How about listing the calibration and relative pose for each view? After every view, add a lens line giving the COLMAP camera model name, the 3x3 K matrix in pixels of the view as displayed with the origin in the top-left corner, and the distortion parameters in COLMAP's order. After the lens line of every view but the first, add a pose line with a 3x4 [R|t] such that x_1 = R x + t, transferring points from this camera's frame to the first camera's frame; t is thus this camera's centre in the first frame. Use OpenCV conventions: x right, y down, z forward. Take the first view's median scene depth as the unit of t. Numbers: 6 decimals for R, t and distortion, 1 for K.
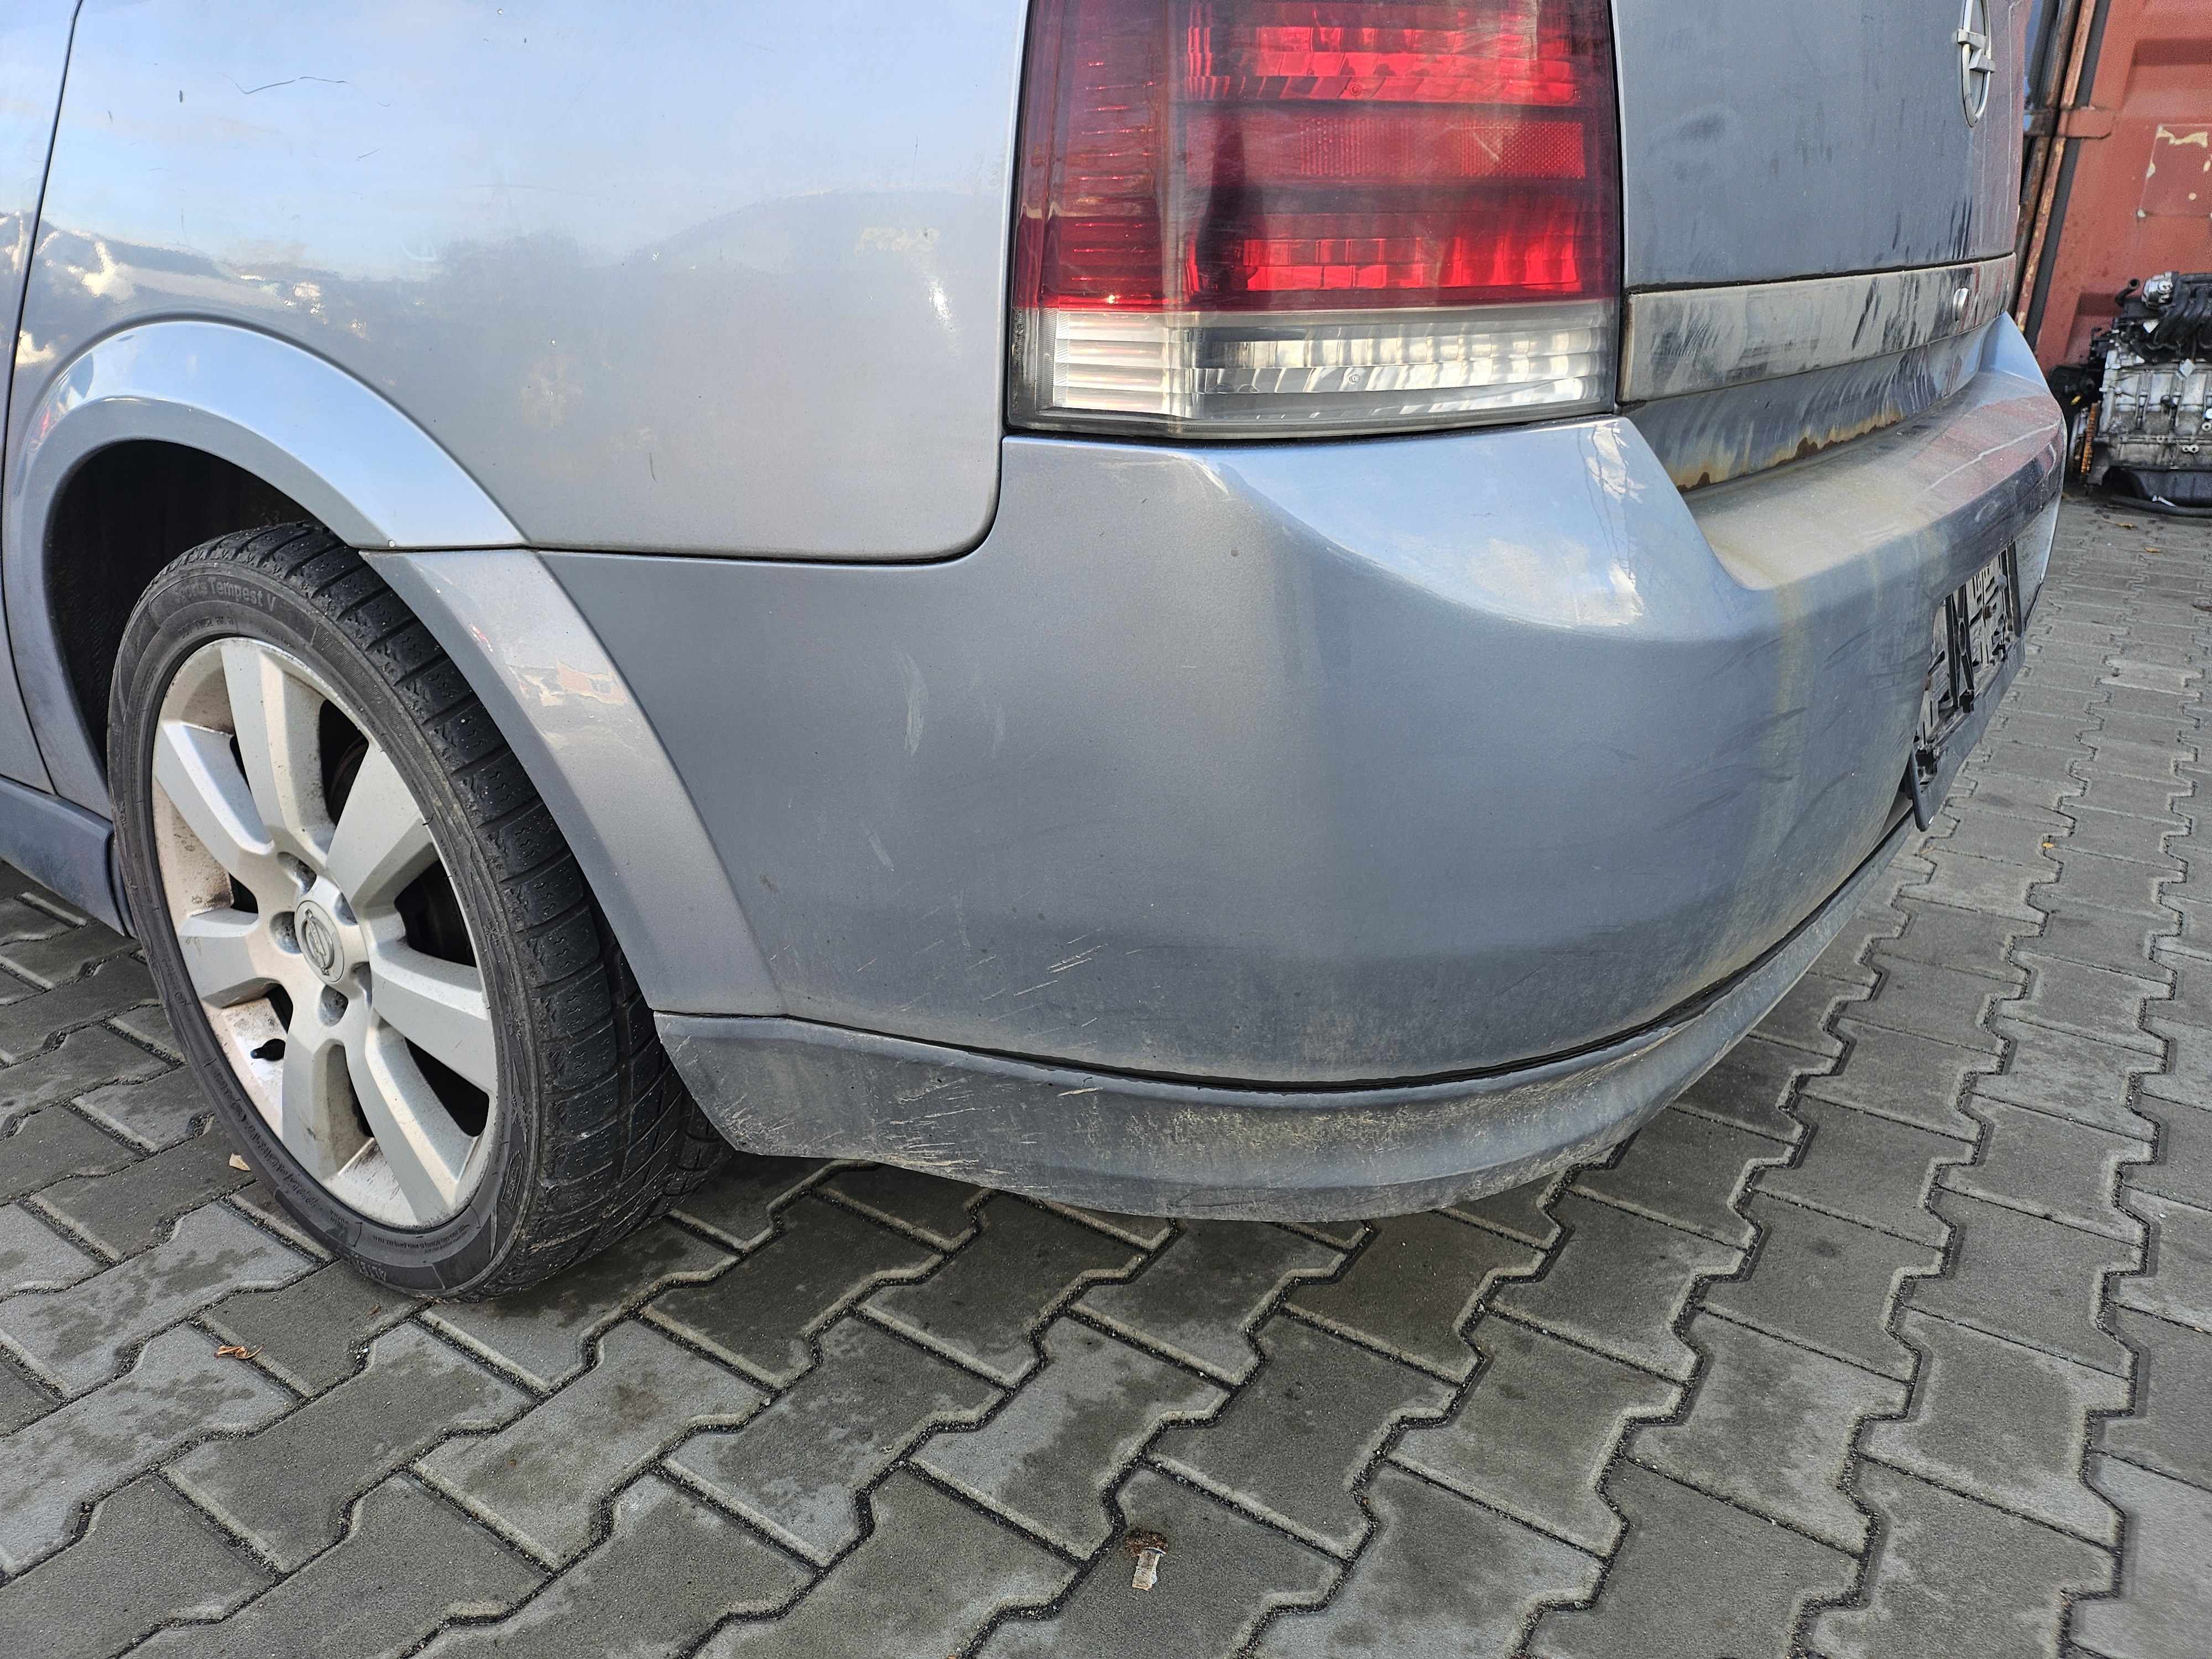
lens RADIAL K [[1543.3, 0, 1105.6], [0, 1543.3, 839.3], [0, 0, 1]] dist [0.051573, -0.052876]
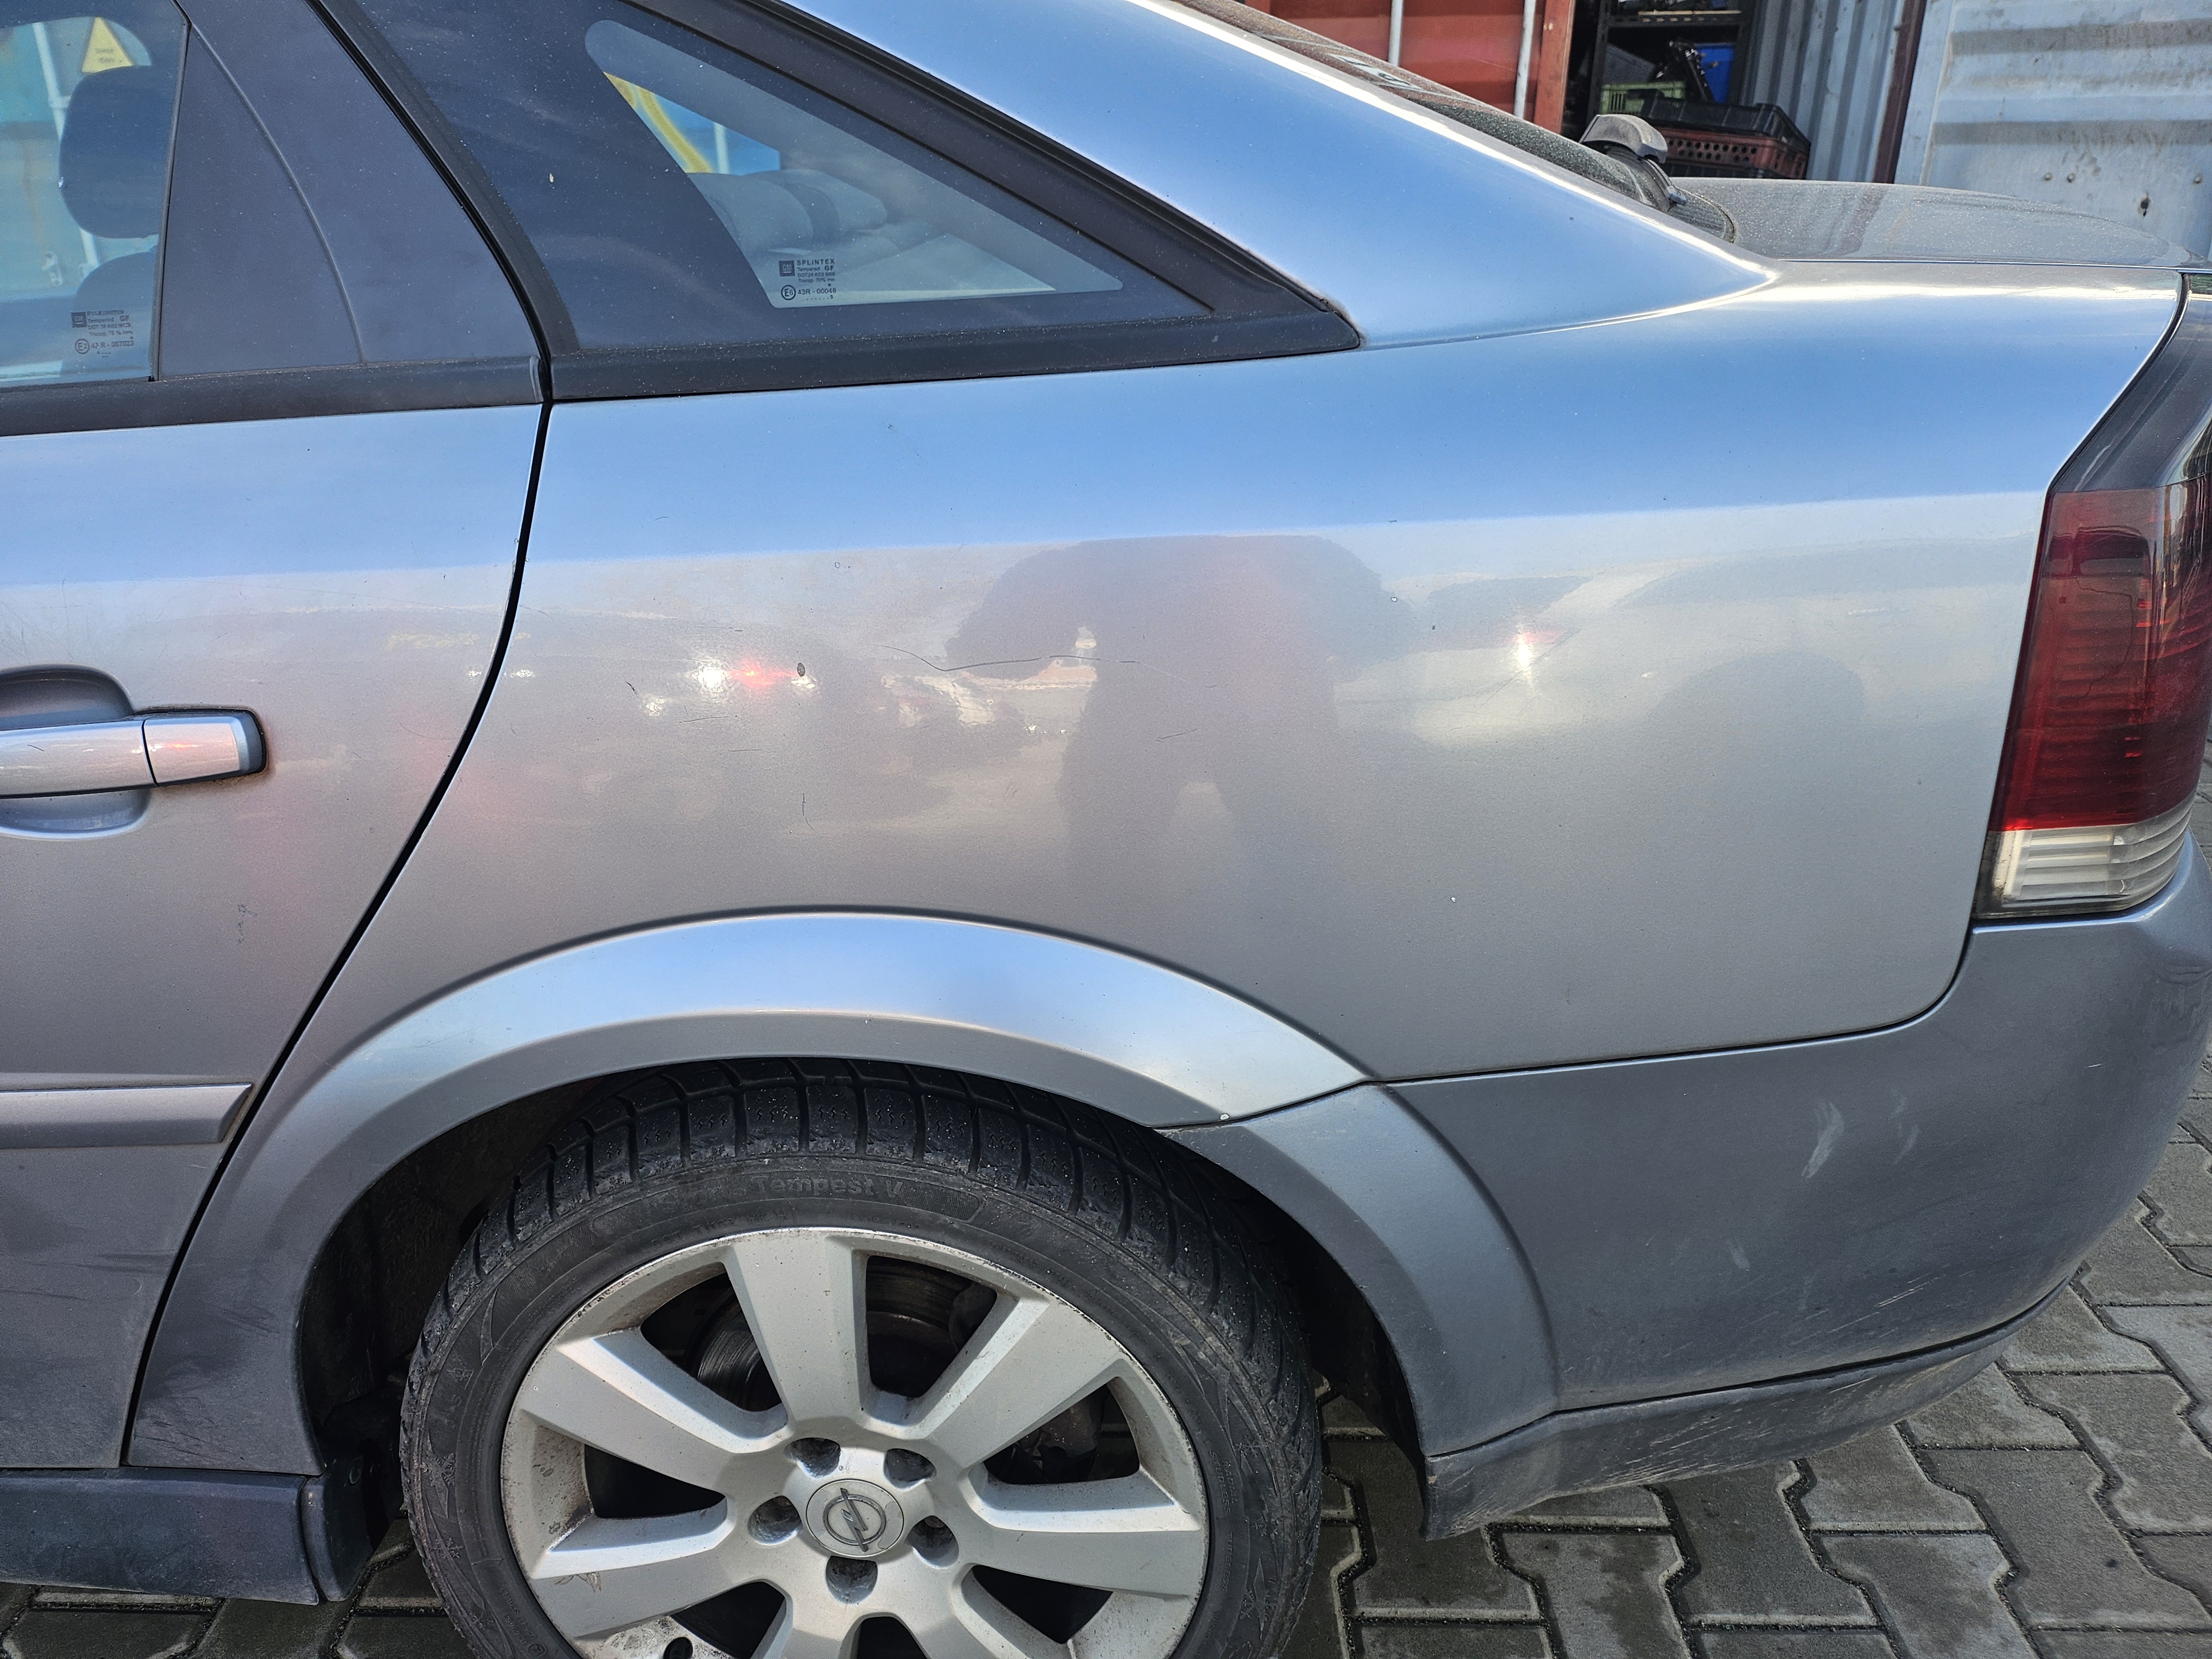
lens RADIAL K [[1543.3, 0, 1062.3], [0, 1543.3, 825.3], [0, 0, 1]] dist [0.051573, -0.052876]
pose [[0.841140, -0.231957, 0.488549, -0.821500], [0.219555, 0.972021, 0.083493, -0.395599], [-0.494247, 0.037034, 0.868533, 0.192489]]
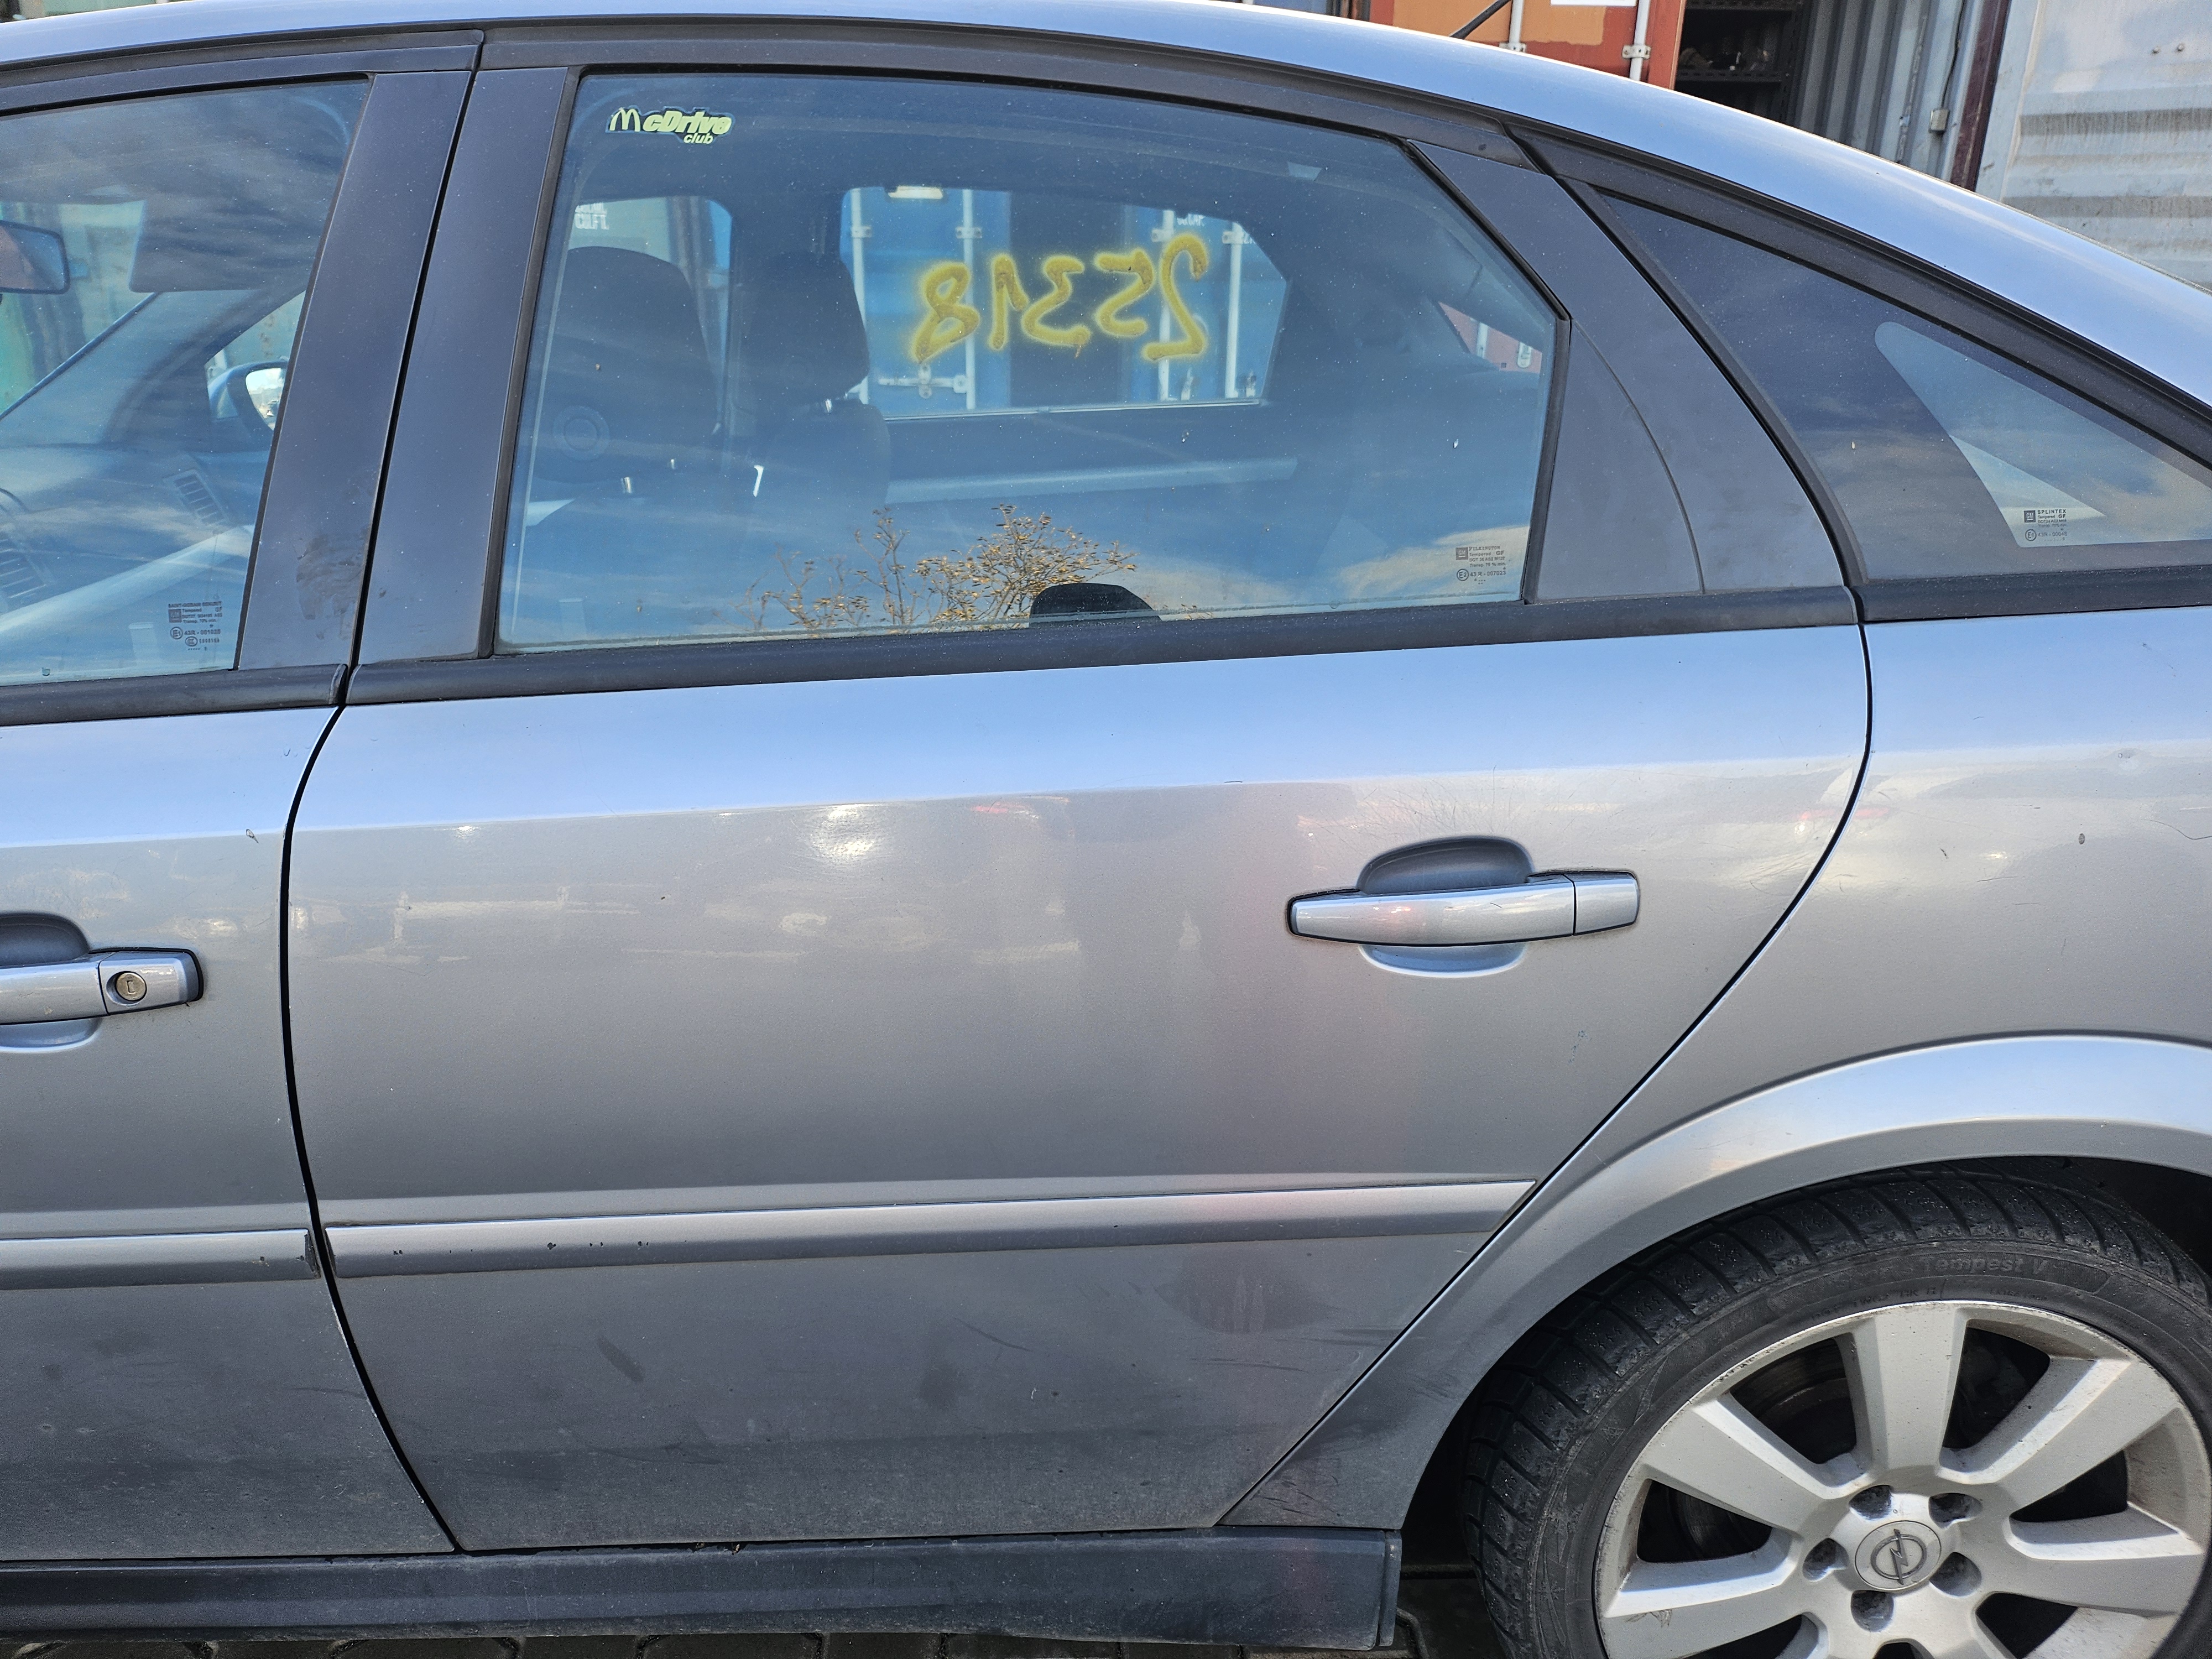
lens RADIAL K [[1543.3, 0, 1062.1], [0, 1543.3, 823.7], [0, 0, 1]] dist [0.051573, -0.052876]
pose [[0.806422, -0.203484, 0.555228, -1.575073], [0.215618, 0.975471, 0.044331, -0.622902], [-0.550630, 0.083967, 0.830516, 0.470325]]
